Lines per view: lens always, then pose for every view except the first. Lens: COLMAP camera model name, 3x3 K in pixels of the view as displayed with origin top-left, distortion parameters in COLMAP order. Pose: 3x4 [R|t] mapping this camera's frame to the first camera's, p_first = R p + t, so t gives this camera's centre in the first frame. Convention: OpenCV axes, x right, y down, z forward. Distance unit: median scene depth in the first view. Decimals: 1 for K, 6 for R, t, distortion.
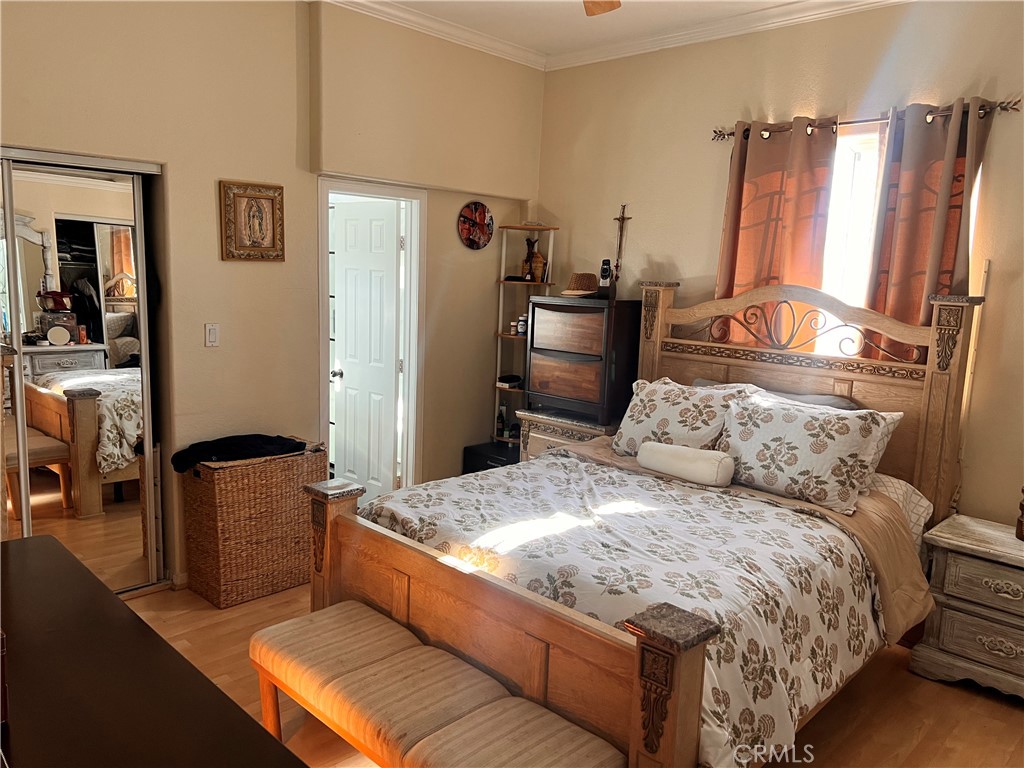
lens RADIAL K [[765.0, 0, 509.5], [0, 765.0, 389.3], [0, 0, 1]] dist [0.003345, -0.010401]
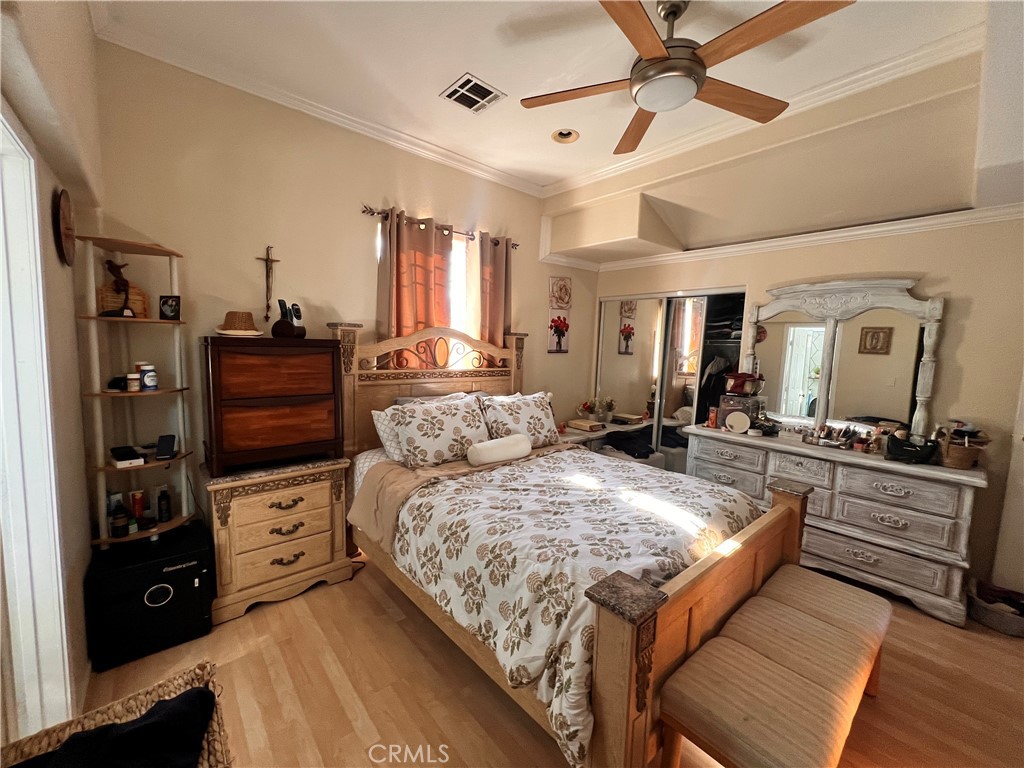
lens RADIAL K [[409.0, 0, 508.0], [0, 409.0, 377.6], [0, 0, 1]] dist [-0.000330, 0.000020]
pose [[0.079855, -0.114465, 0.990213, -0.481752], [0.127964, 0.986343, 0.103698, -0.108409], [-0.988559, 0.118431, 0.093412, 0.832910]]
